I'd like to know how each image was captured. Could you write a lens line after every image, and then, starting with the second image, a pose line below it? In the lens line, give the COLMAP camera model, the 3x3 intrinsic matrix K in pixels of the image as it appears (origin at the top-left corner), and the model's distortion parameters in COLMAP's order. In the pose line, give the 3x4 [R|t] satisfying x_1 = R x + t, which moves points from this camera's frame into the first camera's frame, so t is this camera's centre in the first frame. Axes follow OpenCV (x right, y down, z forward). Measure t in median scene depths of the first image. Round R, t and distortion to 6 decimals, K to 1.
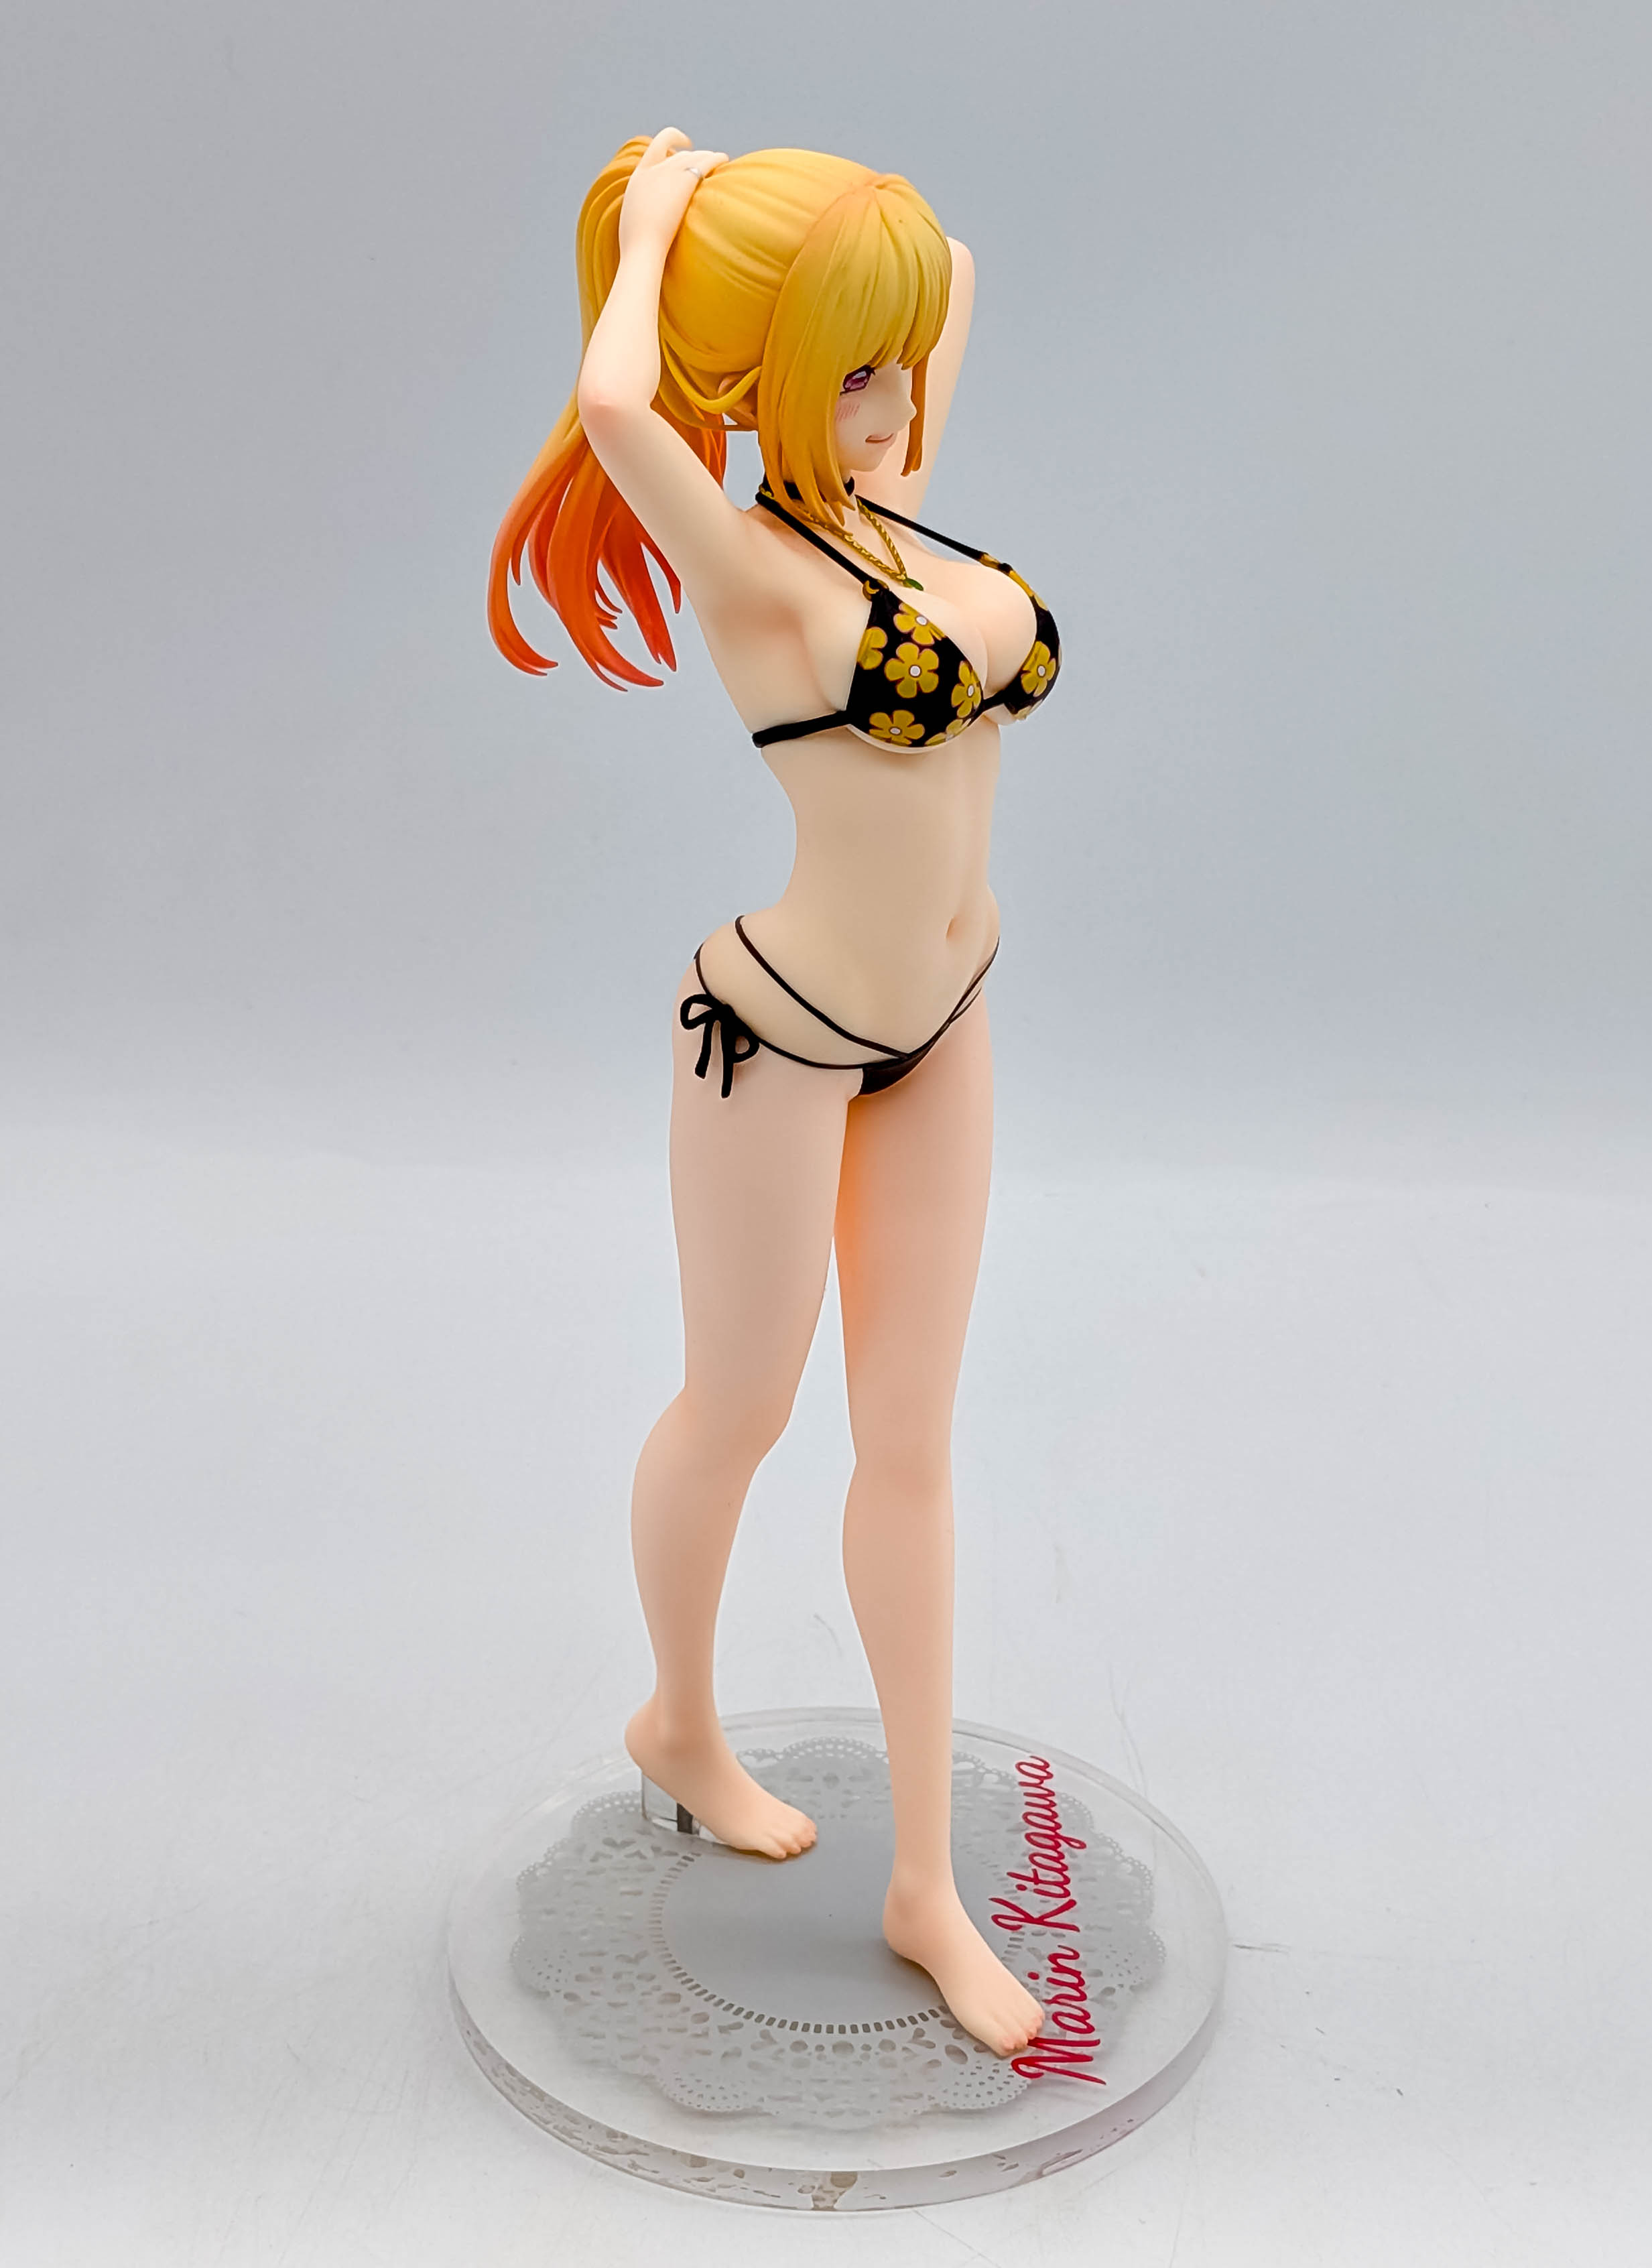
lens RADIAL K [[3868.1, 0, 921.3], [0, 3868.1, 1149.3], [0, 0, 1]] dist [0.068054, 0.000000]
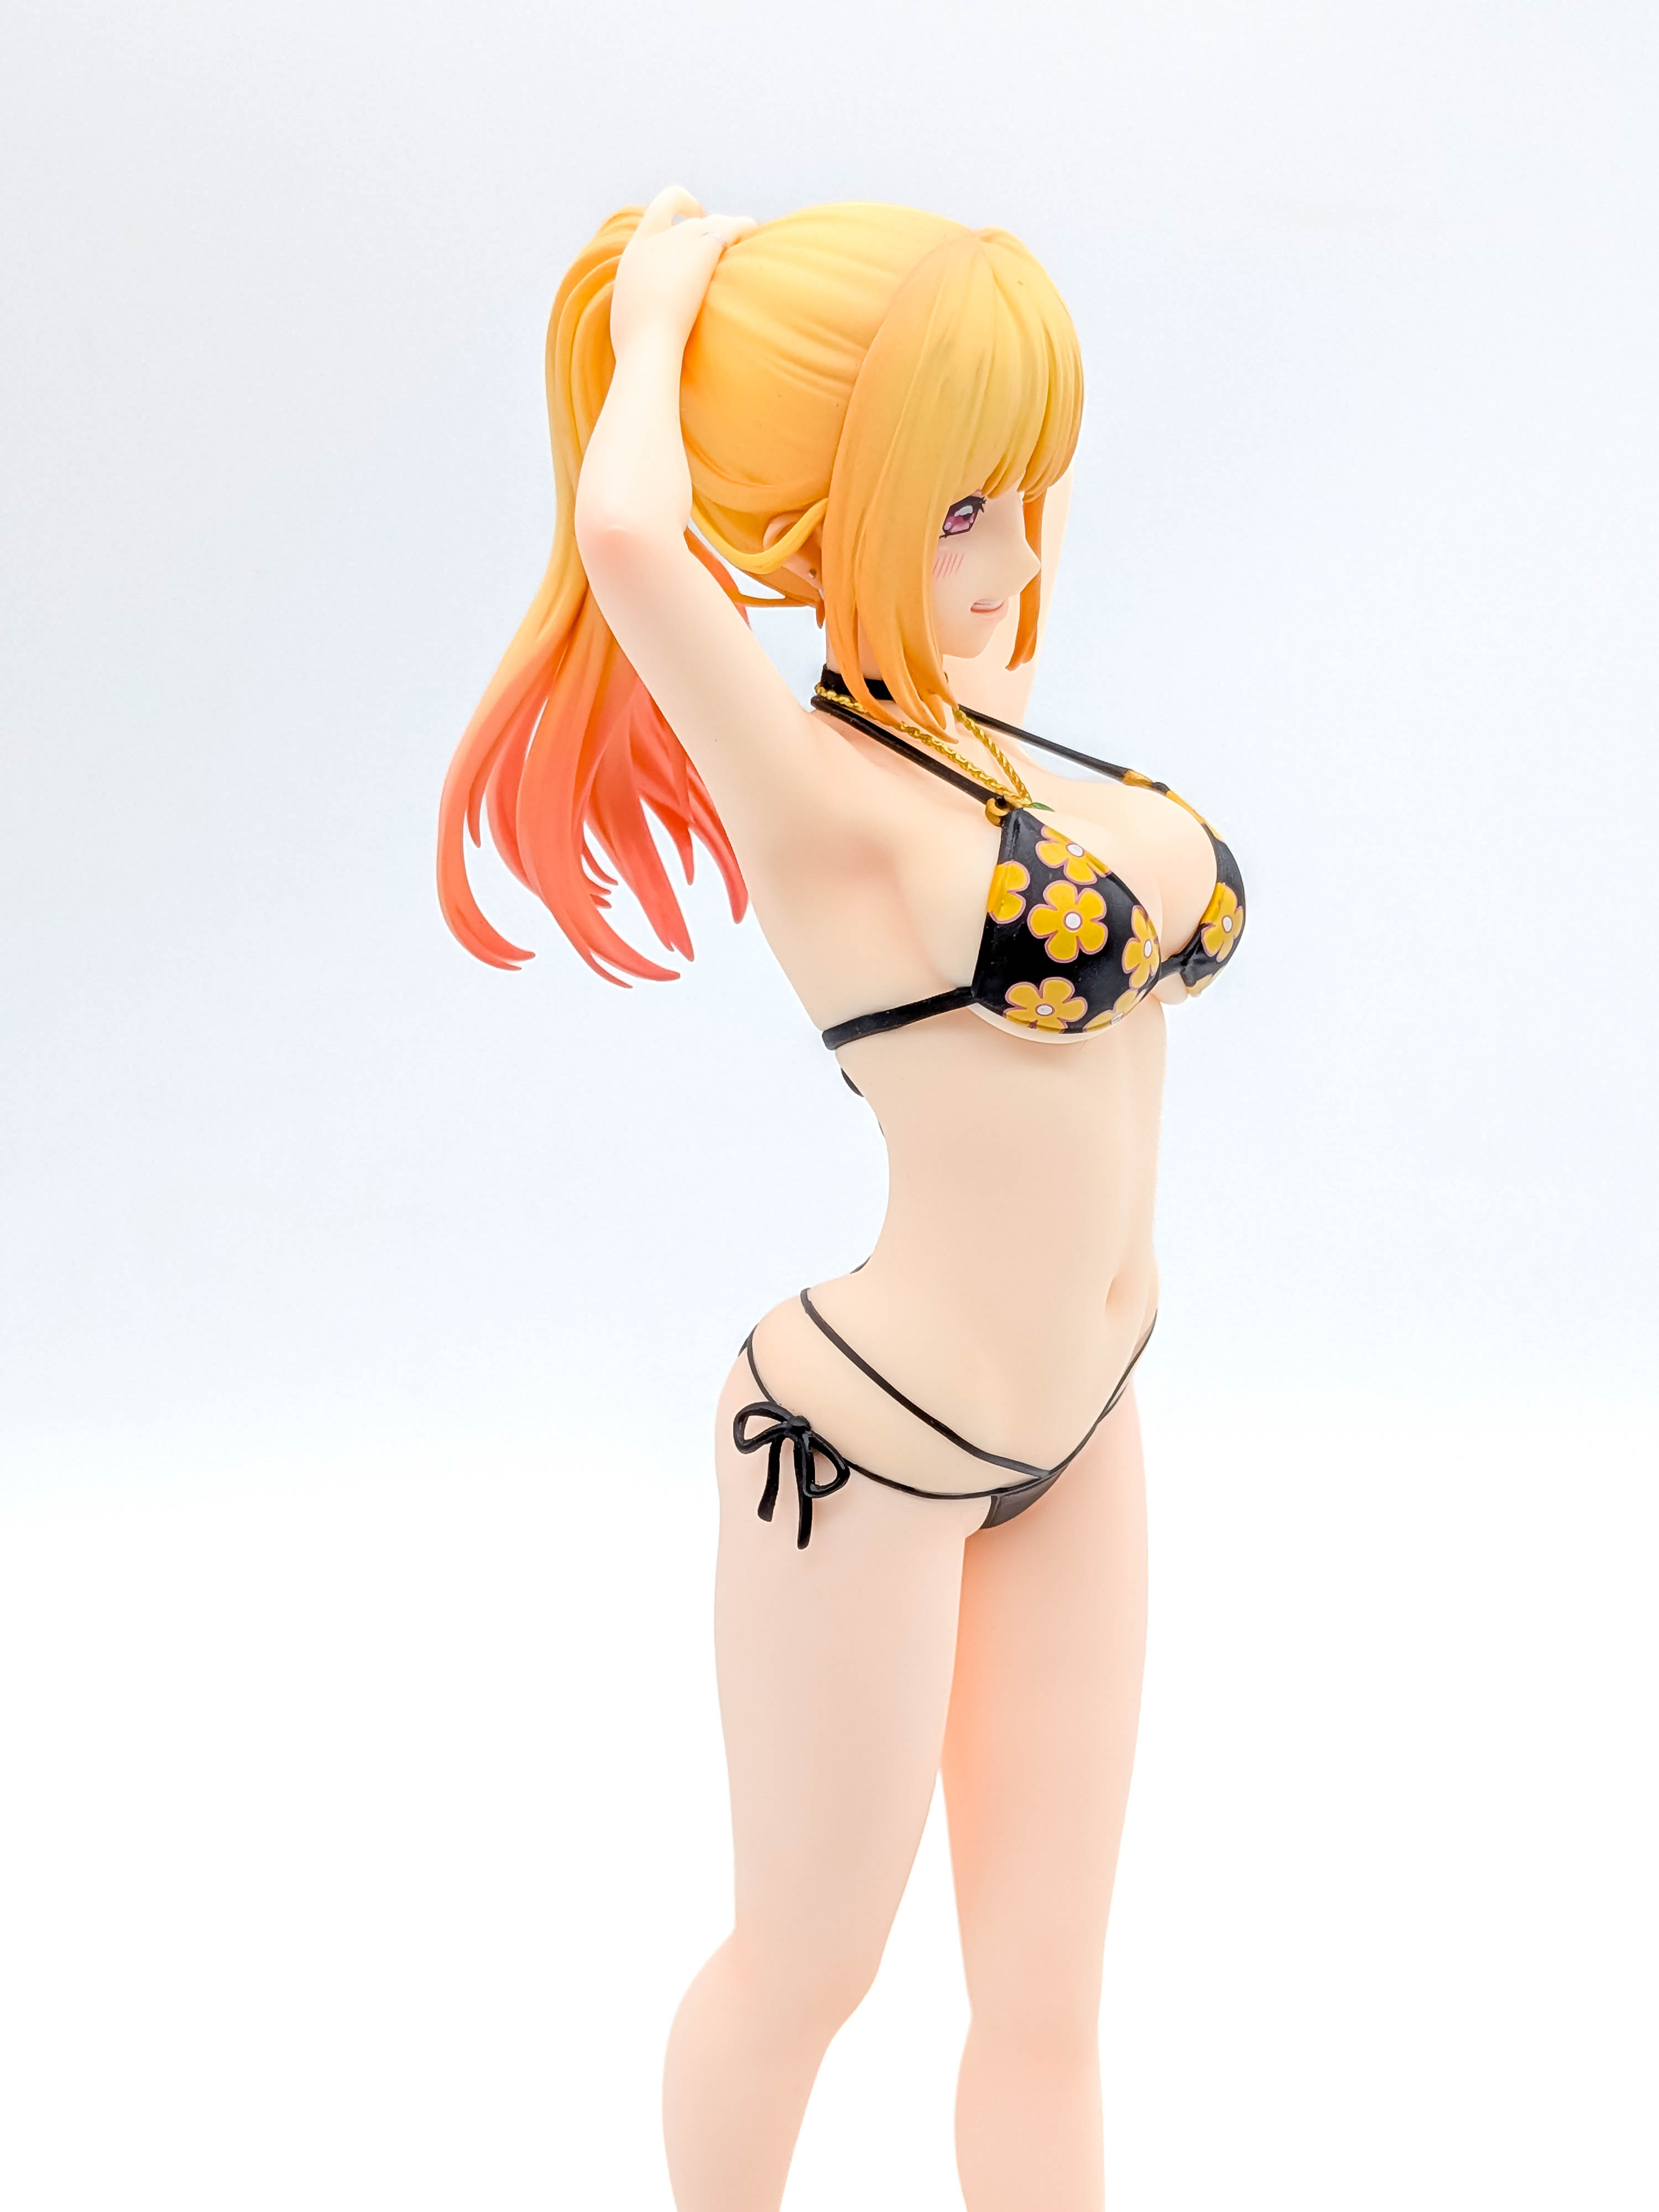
lens RADIAL K [[3282.0, 0, 891.5], [0, 3282.0, 1161.4], [0, 0, 1]] dist [0.086973, 0.000000]
pose [[0.998117, -0.045044, 0.041640, -0.058328], [0.048872, 0.994181, -0.096003, -0.026068], [-0.037073, 0.097857, 0.994510, 0.415259]]
